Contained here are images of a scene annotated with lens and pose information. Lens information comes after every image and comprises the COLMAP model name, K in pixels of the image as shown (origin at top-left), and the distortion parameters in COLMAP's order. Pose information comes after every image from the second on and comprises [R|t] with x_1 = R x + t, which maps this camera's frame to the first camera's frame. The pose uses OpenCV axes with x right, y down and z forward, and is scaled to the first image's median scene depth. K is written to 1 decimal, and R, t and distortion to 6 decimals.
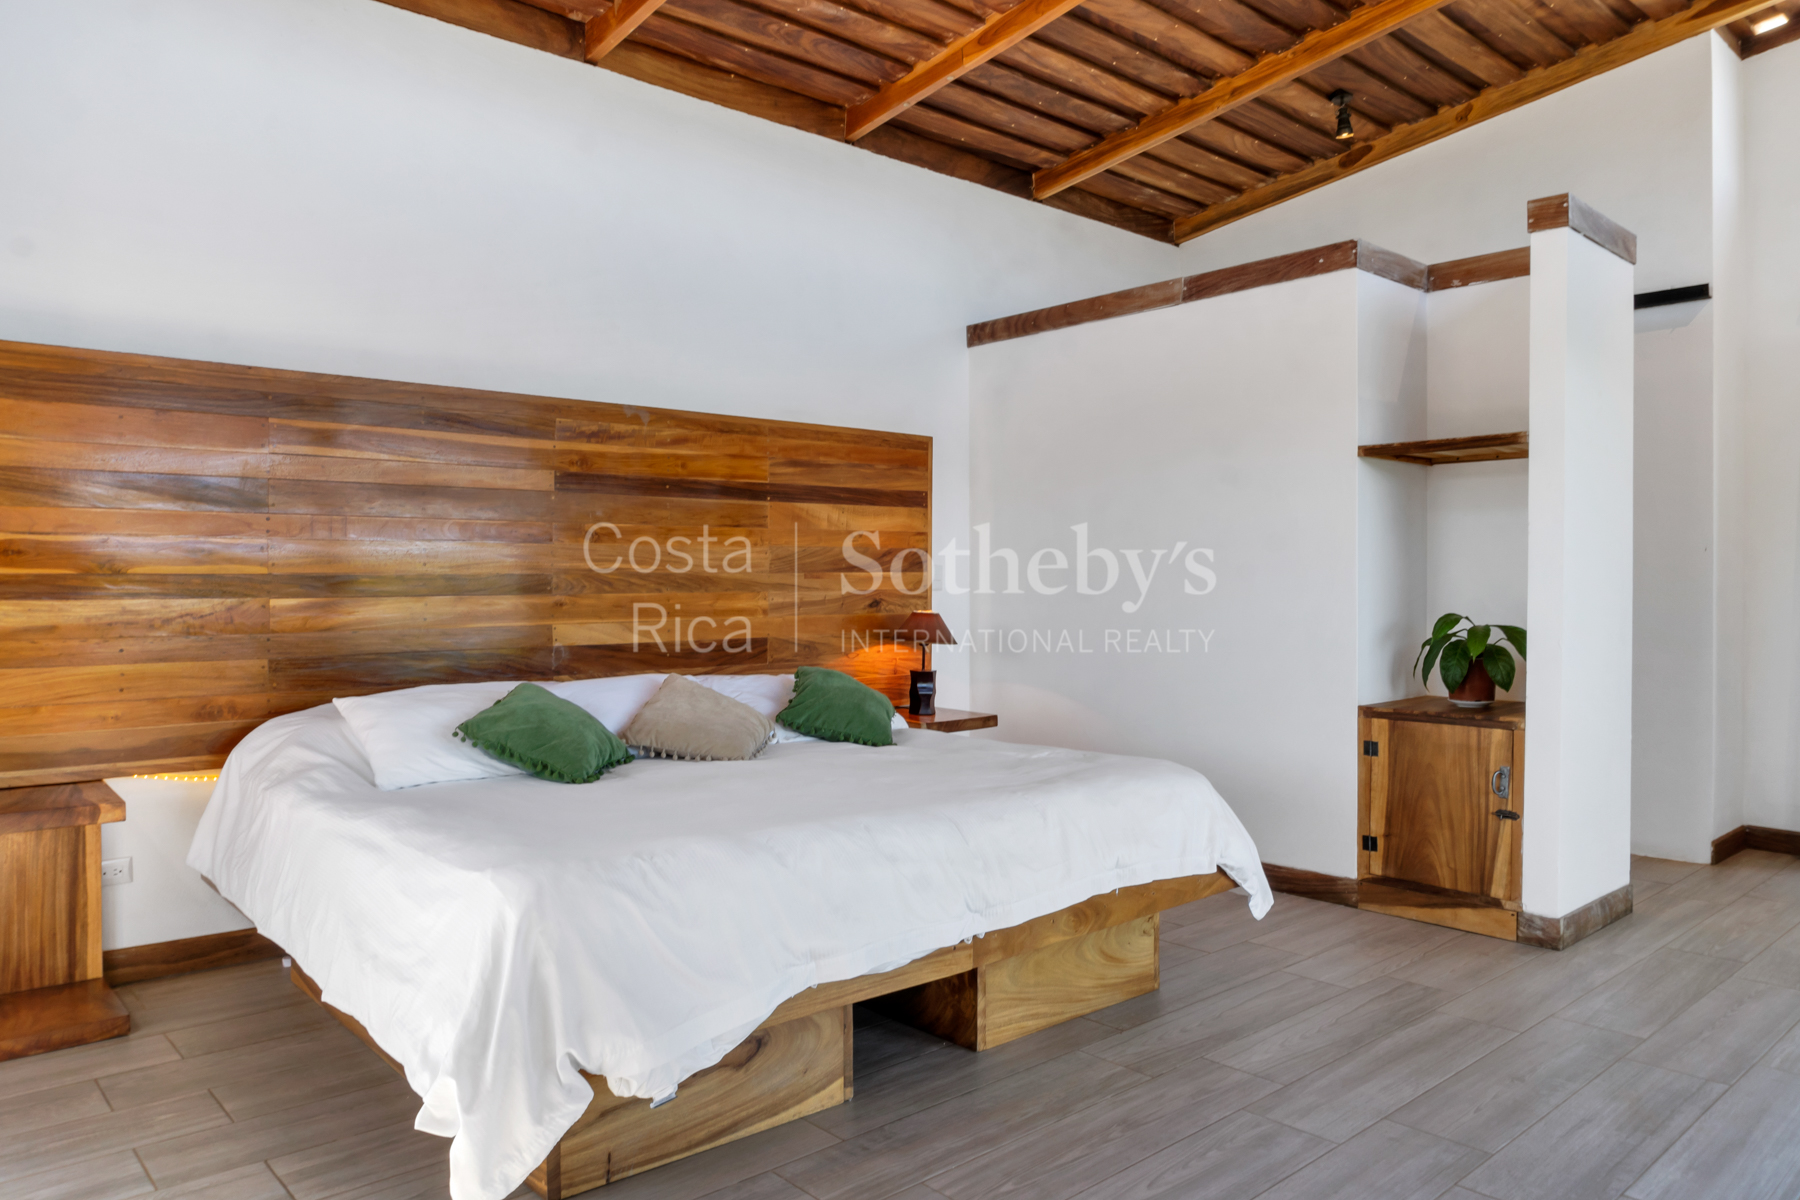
lens RADIAL K [[1227.3, 0, 896.4], [0, 1227.3, 605.6], [0, 0, 1]] dist [-0.030416, 0.002534]
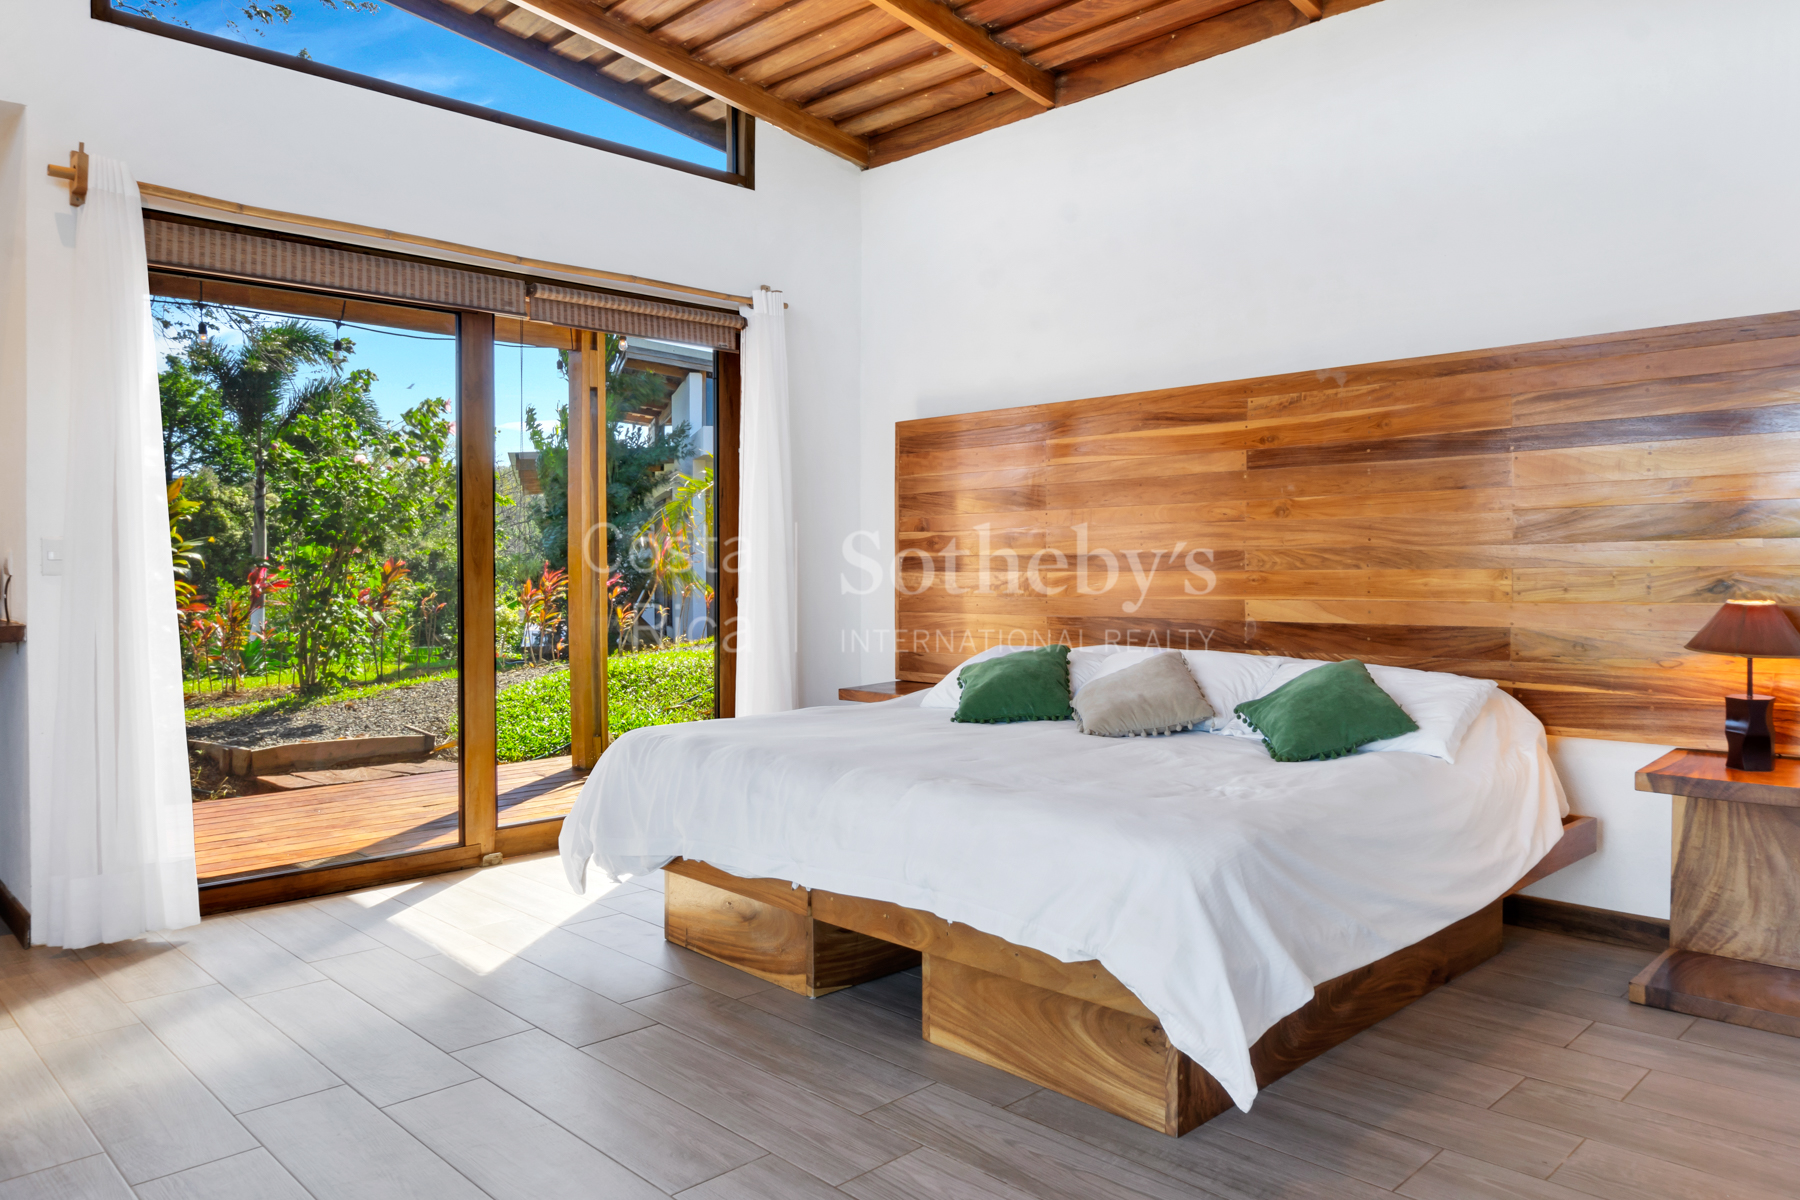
lens RADIAL K [[1227.3, 0, 894.9], [0, 1227.3, 583.5], [0, 0, 1]] dist [-0.030416, 0.002534]
pose [[0.050863, 0.016851, -0.998563, 0.742454], [-0.011427, 0.999802, 0.016290, -0.011779], [0.998640, 0.010582, 0.051046, 0.659555]]
